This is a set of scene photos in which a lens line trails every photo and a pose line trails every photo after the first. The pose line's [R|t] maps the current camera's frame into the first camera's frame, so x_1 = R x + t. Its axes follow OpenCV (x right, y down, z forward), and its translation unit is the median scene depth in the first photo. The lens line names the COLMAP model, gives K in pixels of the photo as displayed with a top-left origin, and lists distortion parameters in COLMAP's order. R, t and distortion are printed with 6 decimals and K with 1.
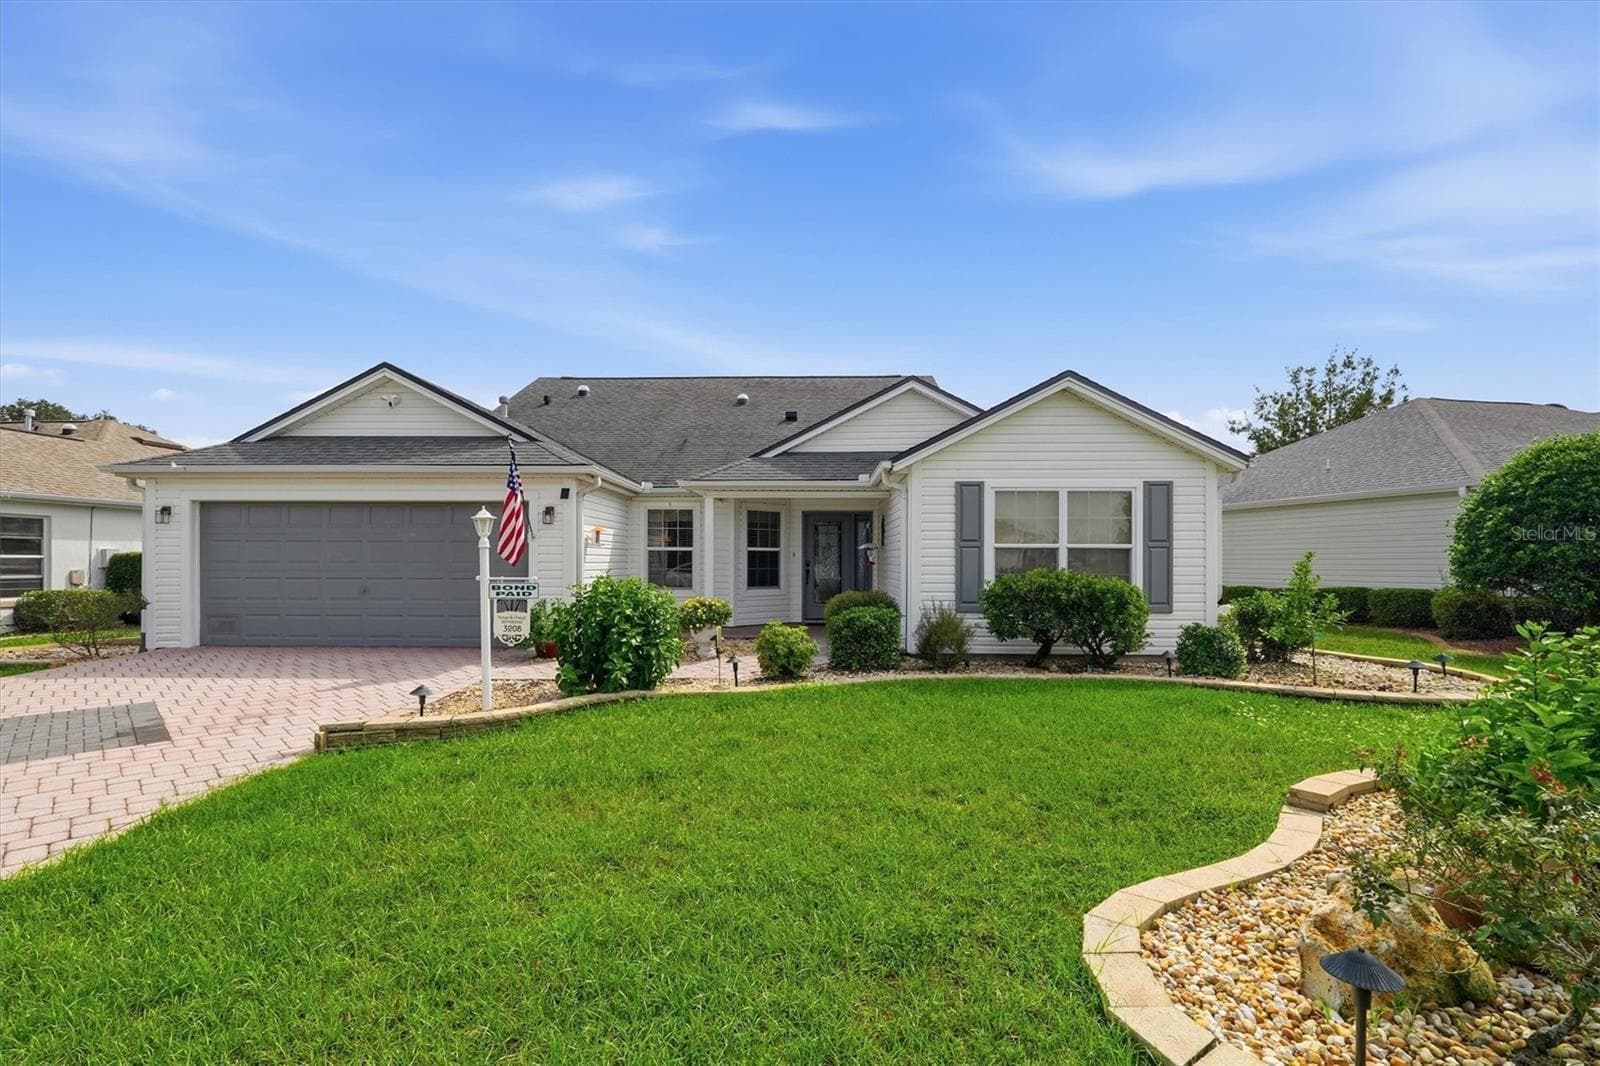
lens RADIAL K [[735.6, 0, 789.0], [0, 735.6, 568.4], [0, 0, 1]] dist [0.000682, 0.000211]
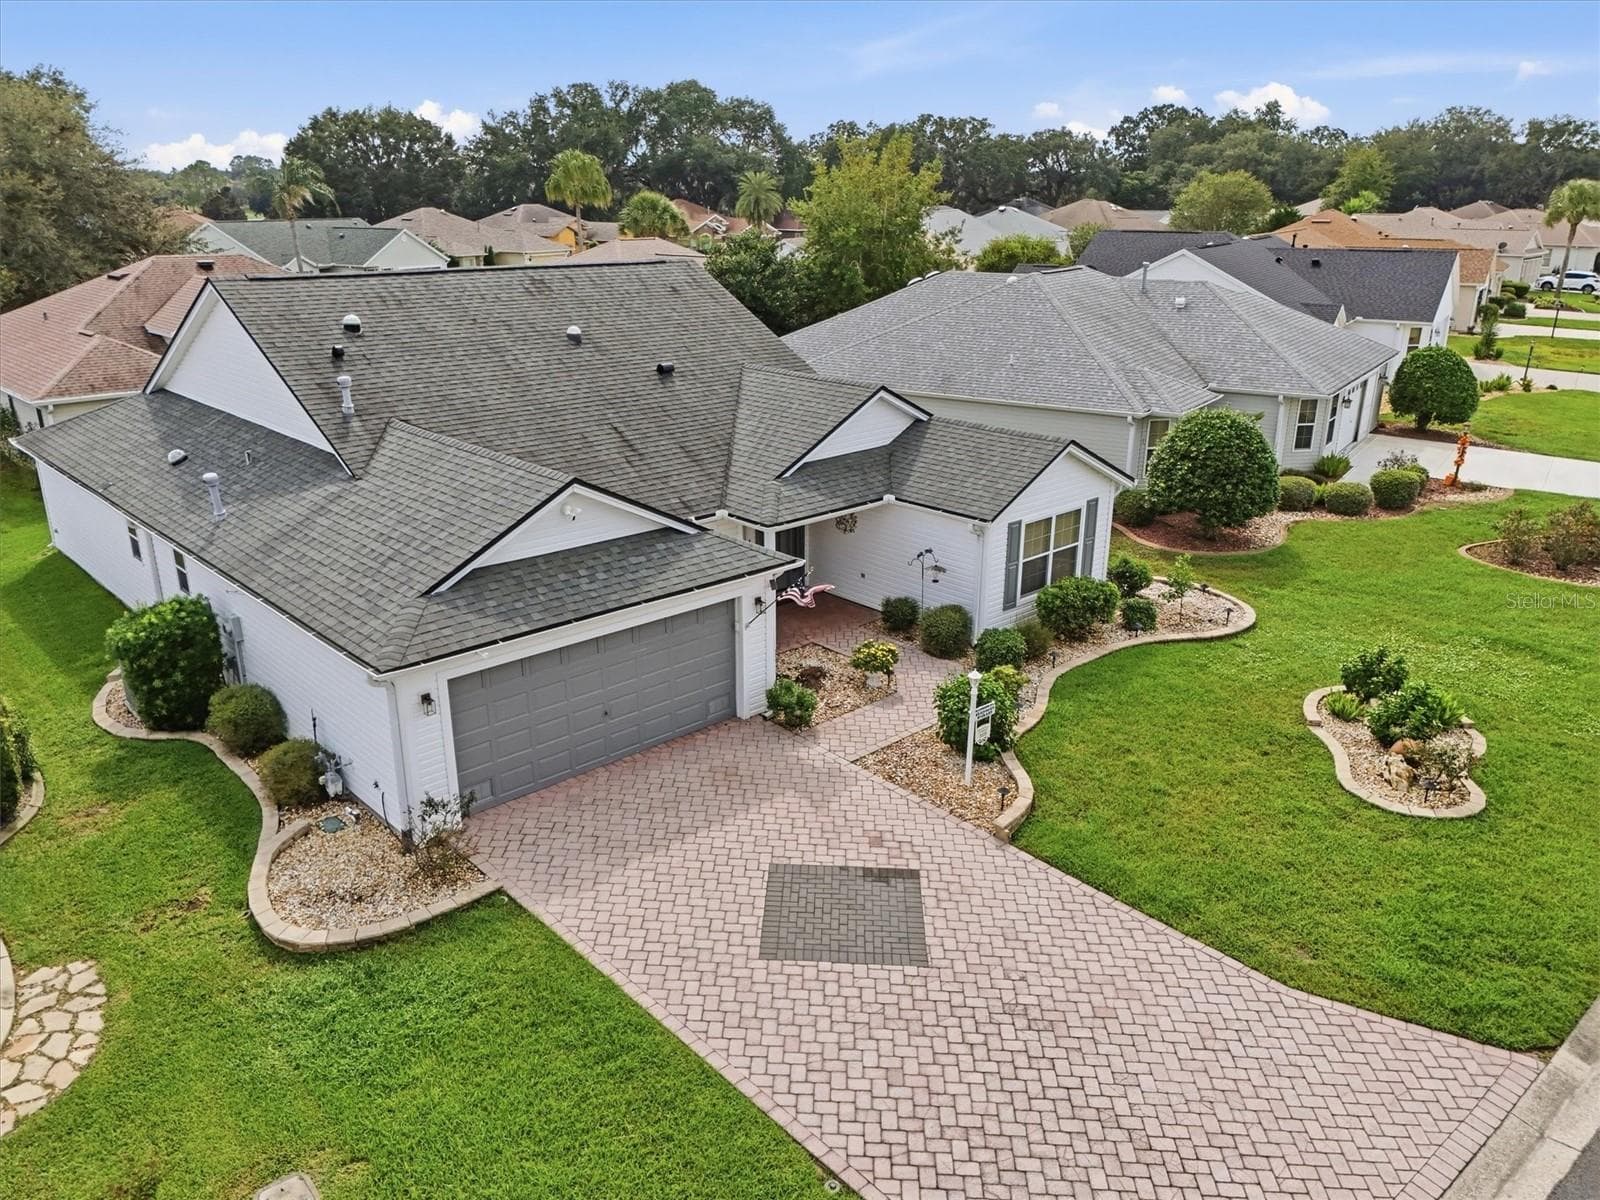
lens RADIAL K [[1191.6, 0, 773.9], [0, 1191.6, 609.6], [0, 0, 1]] dist [0.055021, -0.040260]
pose [[0.719174, -0.239435, 0.652272, -1.617146], [0.013826, 0.943497, 0.331093, -0.722277], [-0.694692, -0.229095, 0.681849, -0.270173]]
